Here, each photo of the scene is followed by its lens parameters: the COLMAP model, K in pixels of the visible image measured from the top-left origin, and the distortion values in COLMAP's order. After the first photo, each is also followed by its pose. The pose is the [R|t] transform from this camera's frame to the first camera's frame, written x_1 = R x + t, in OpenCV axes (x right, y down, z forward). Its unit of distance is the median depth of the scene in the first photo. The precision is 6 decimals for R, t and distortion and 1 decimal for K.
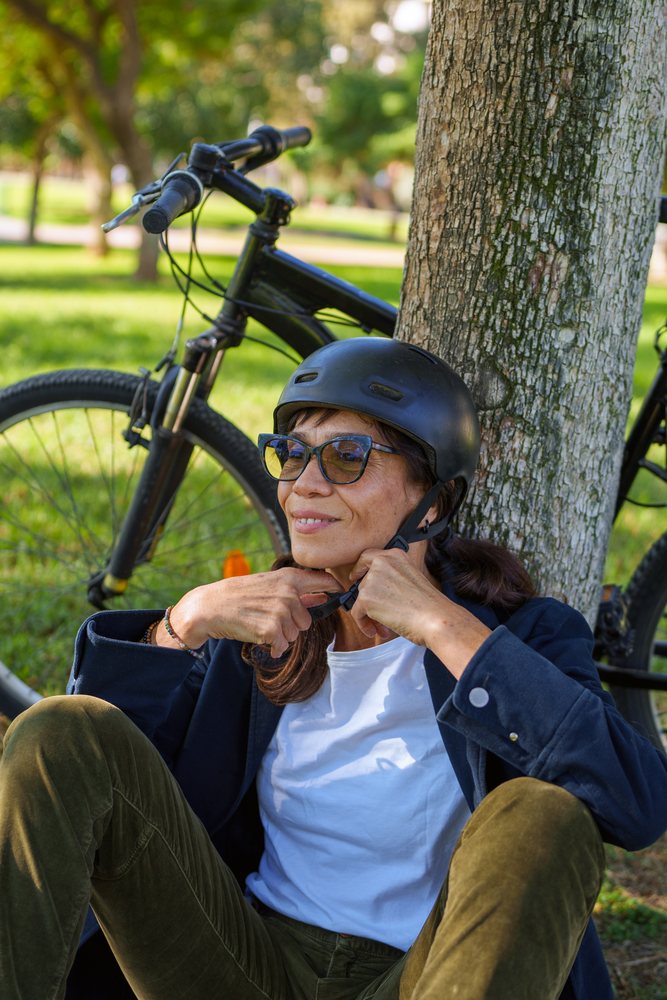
lens RADIAL K [[956.1, 0, 332.2], [0, 956.1, 501.5], [0, 0, 1]] dist [-0.005745, 0.017691]
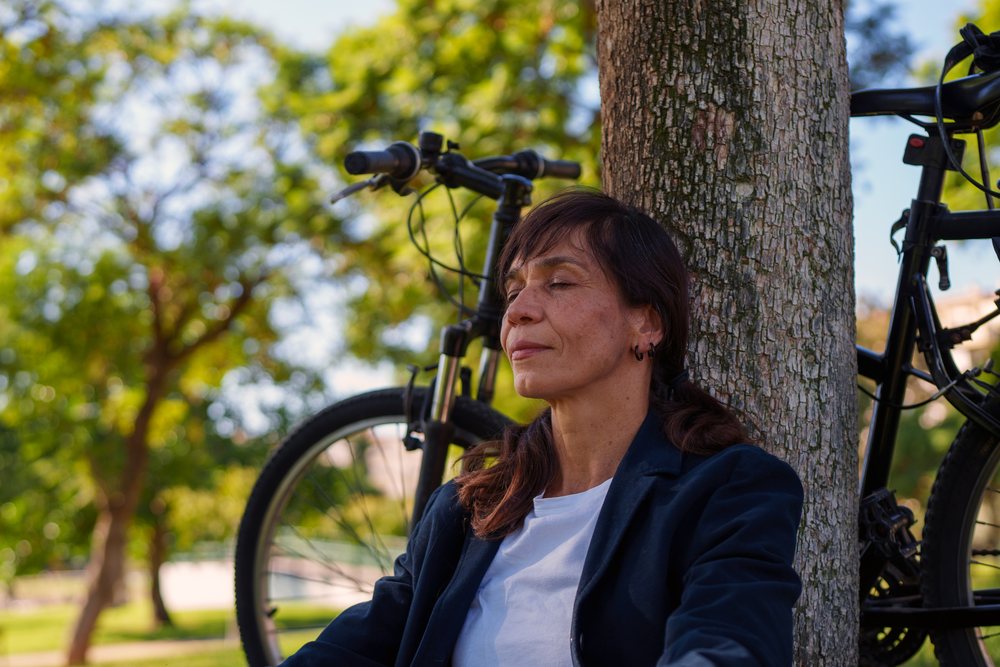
lens RADIAL K [[956.1, 0, 500.5], [0, 956.1, 329.7], [0, 0, 1]] dist [-0.005745, 0.017691]
pose [[0.980510, -0.123148, -0.153083, 0.134343], [0.082856, 0.965685, -0.246144, 0.190683], [0.178142, 0.228663, 0.957068, 0.046053]]
